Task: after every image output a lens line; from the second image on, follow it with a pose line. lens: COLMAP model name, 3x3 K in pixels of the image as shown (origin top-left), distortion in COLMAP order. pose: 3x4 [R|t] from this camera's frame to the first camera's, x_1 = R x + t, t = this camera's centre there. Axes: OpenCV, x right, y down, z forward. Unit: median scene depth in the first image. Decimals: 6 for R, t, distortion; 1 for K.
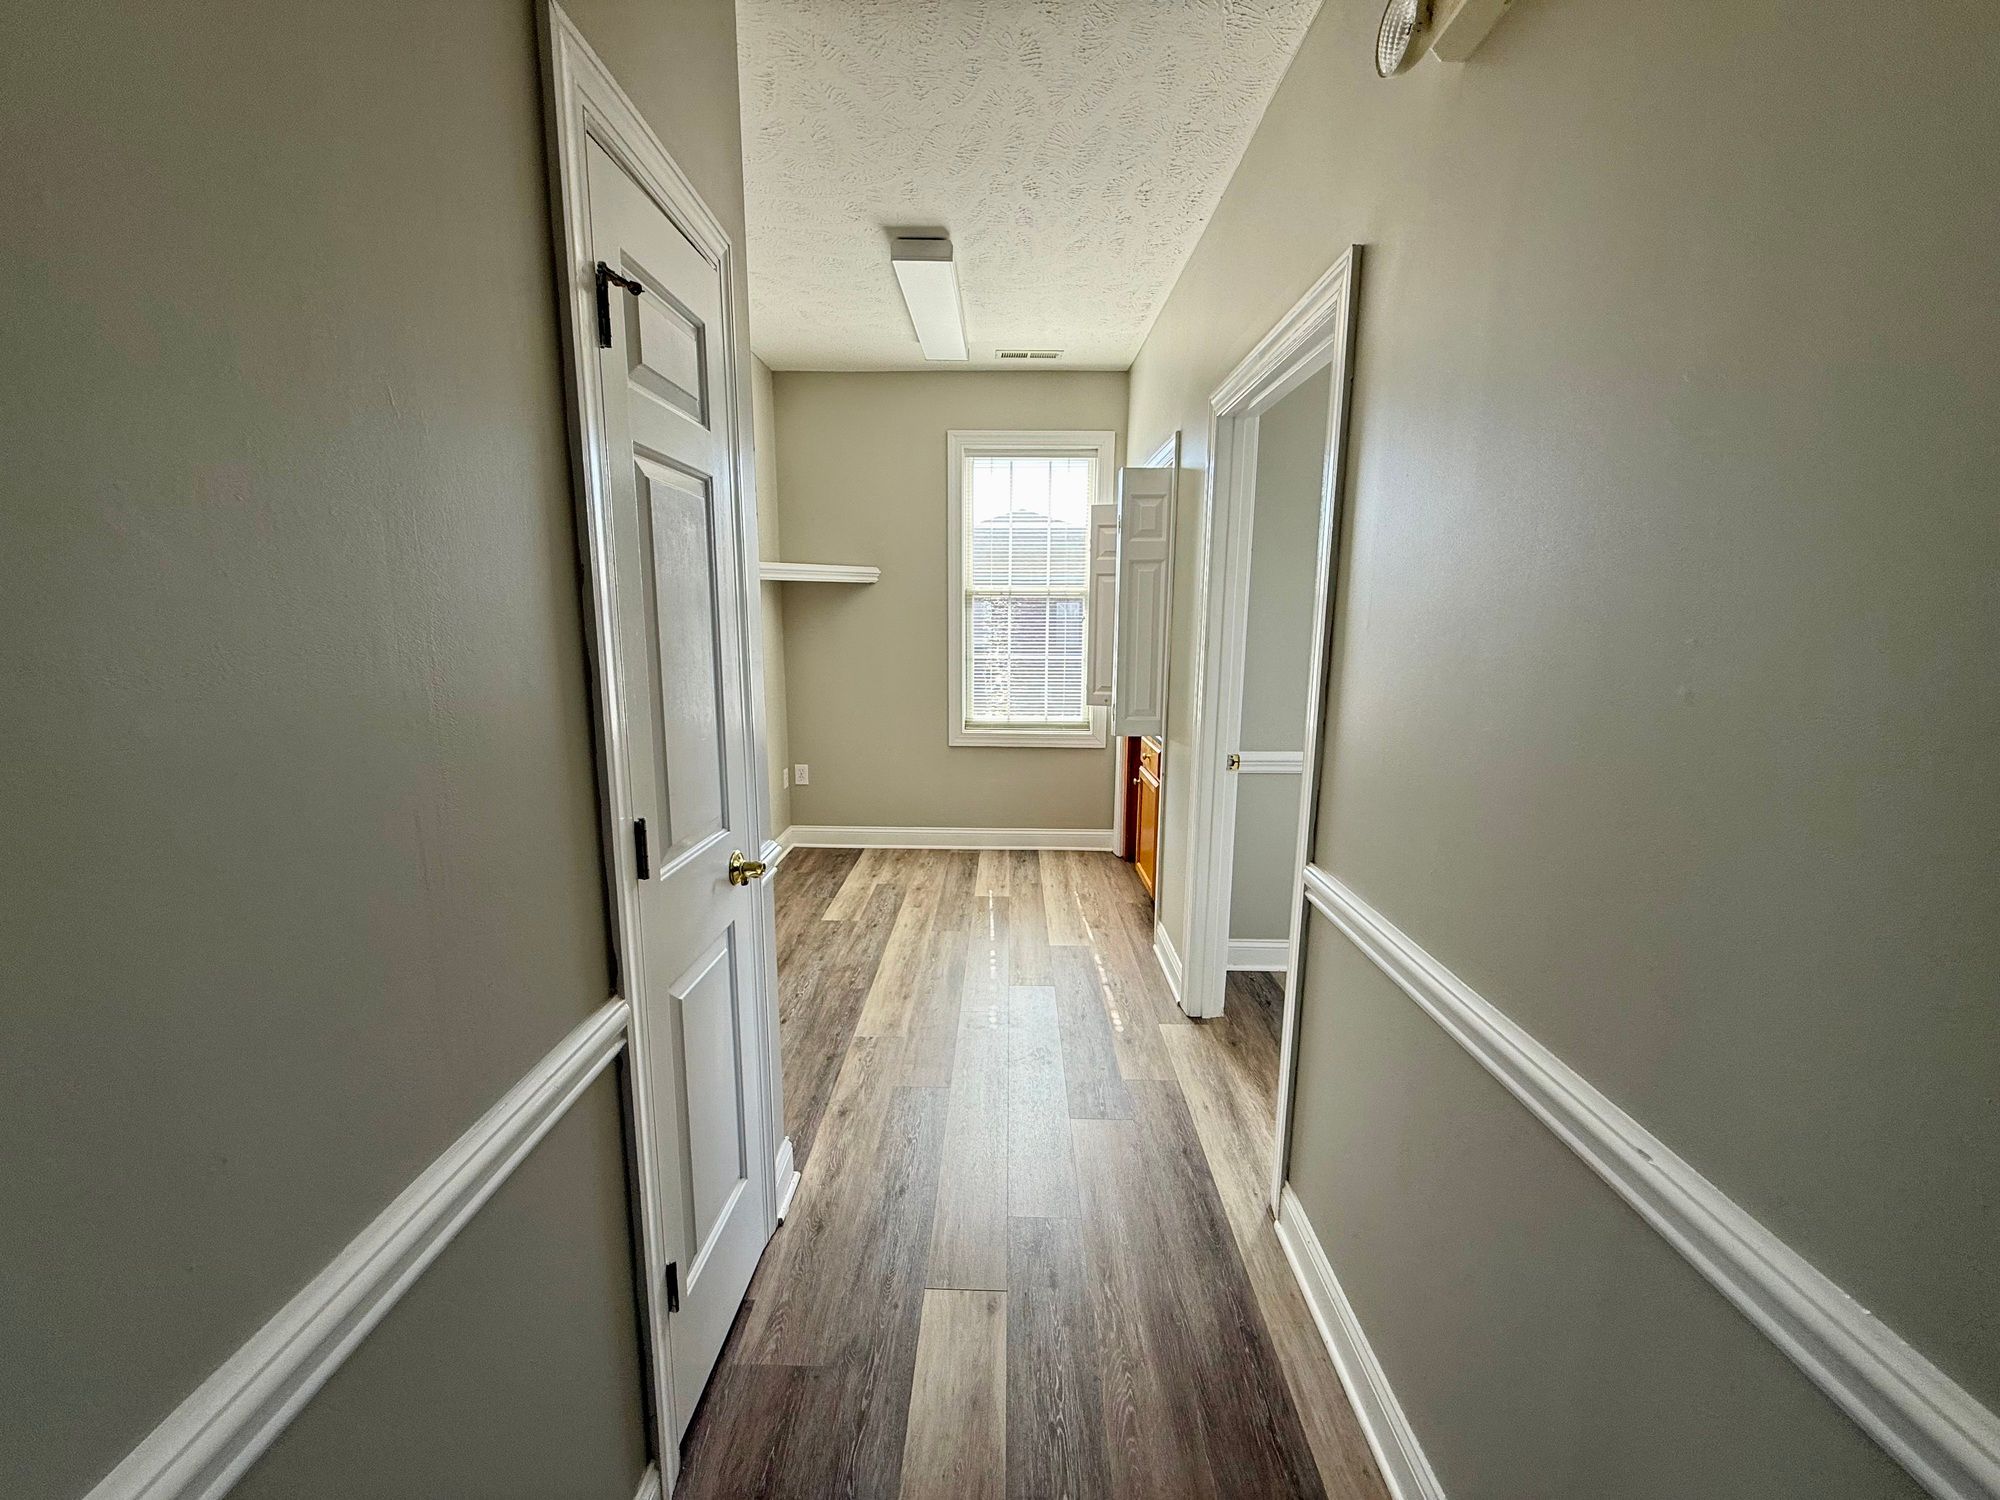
lens RADIAL K [[790.6, 0, 991.7], [0, 790.6, 747.7], [0, 0, 1]] dist [-0.004748, 0.000130]
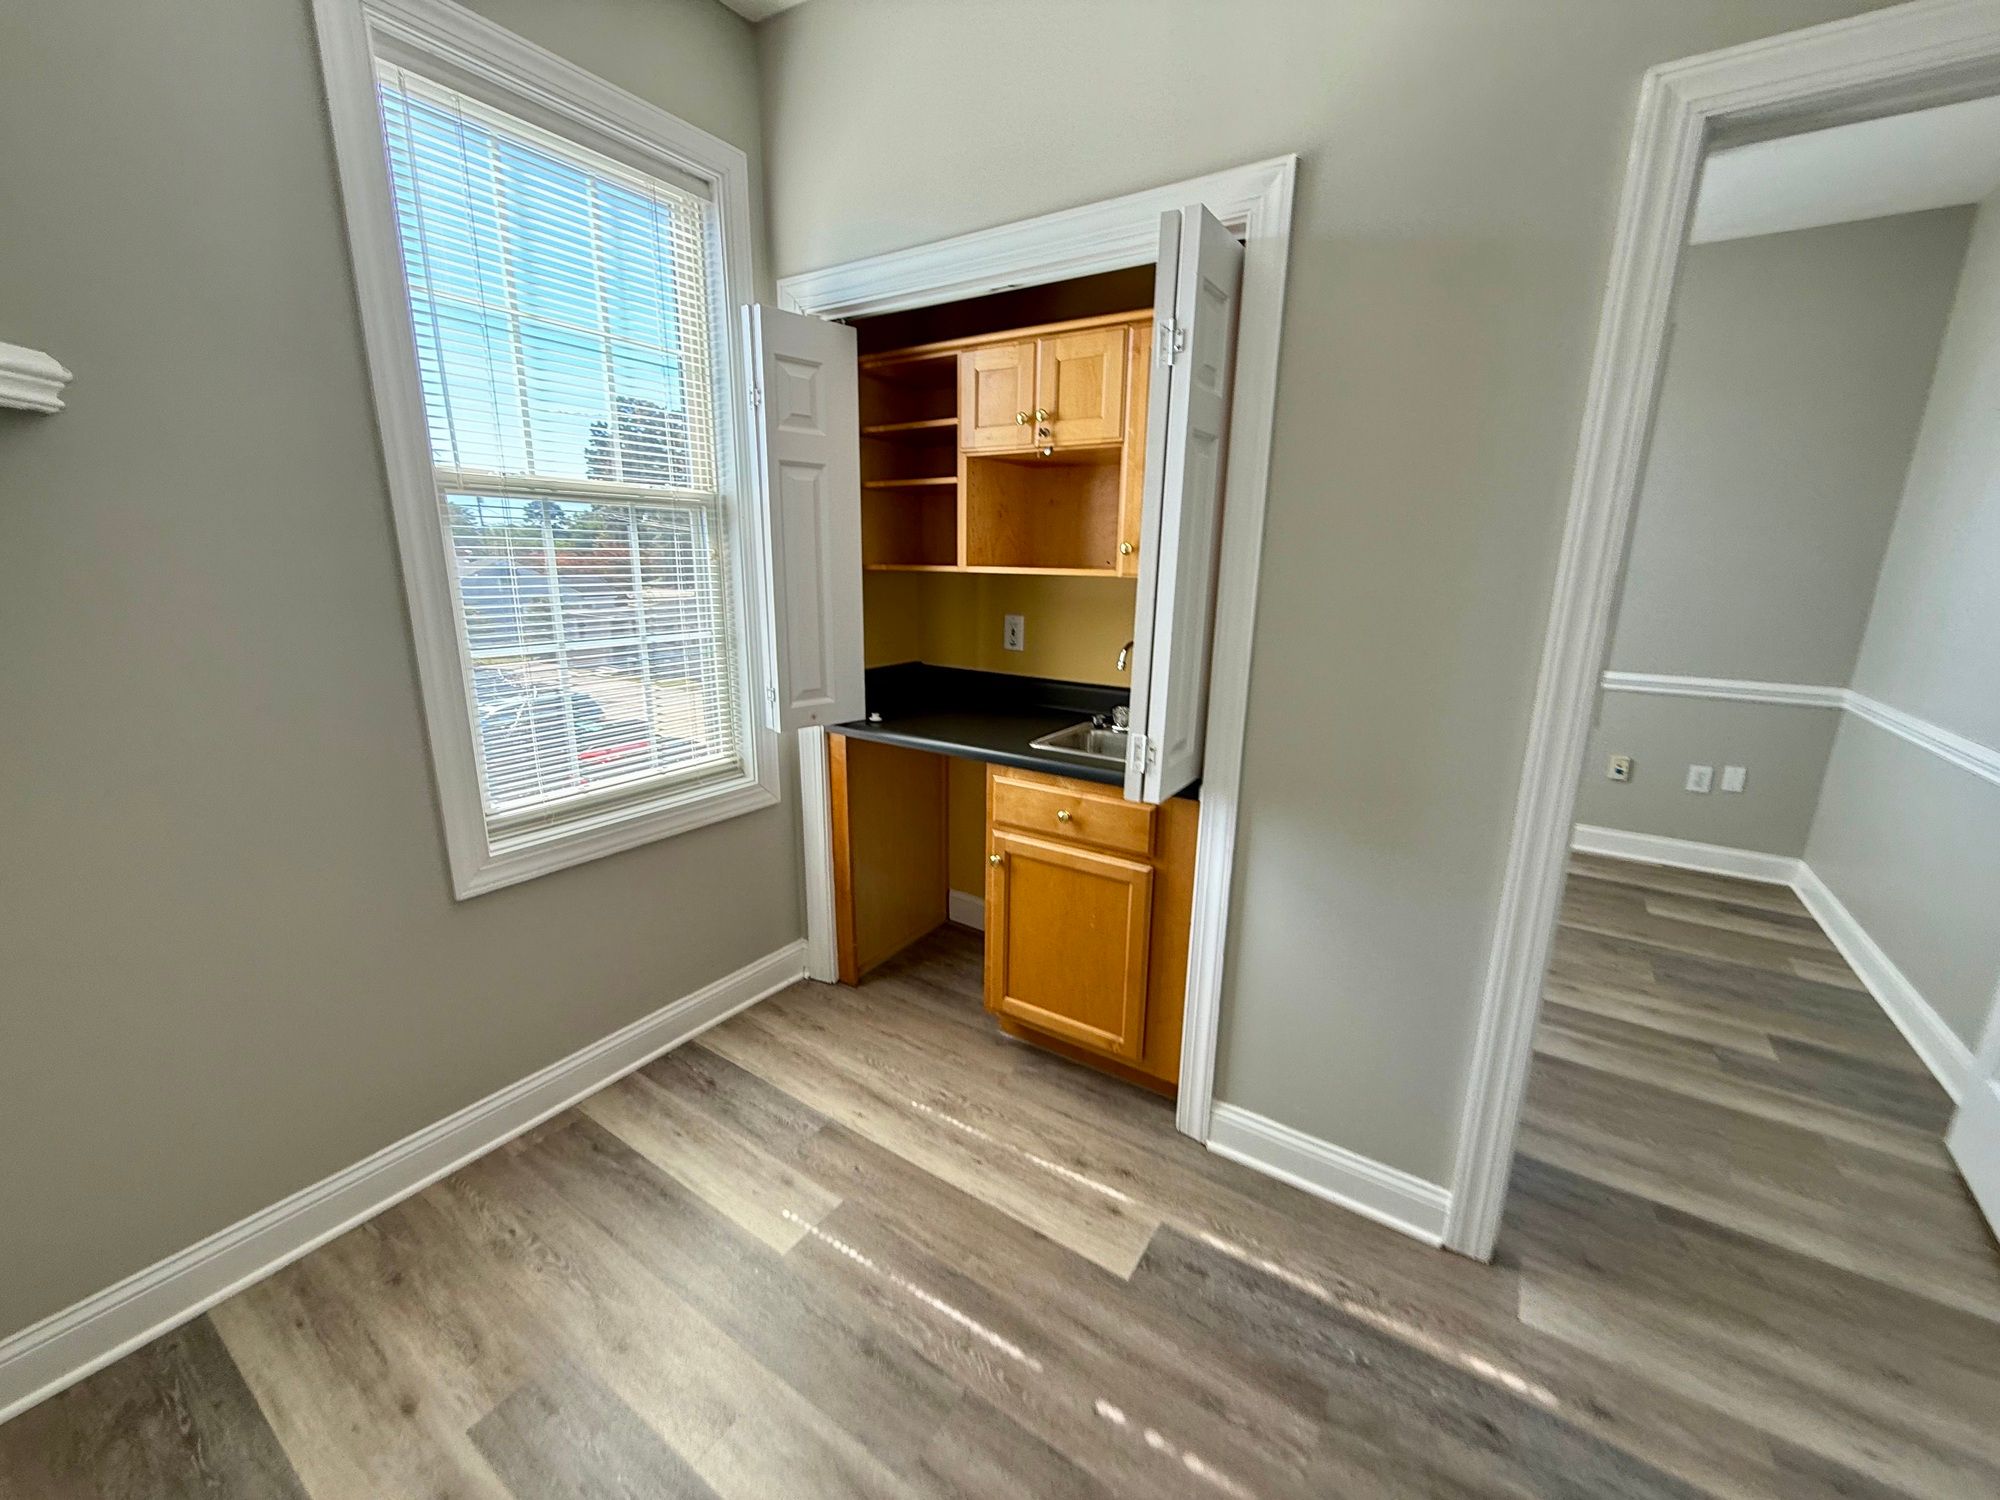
lens RADIAL K [[790.6, 0, 991.7], [0, 790.6, 747.7], [0, 0, 1]] dist [-0.004748, 0.000130]
pose [[0.547132, -0.193565, 0.814358, -0.216574], [0.134172, 0.980596, 0.142934, -0.098059], [-0.826223, 0.031060, 0.562487, 0.617330]]
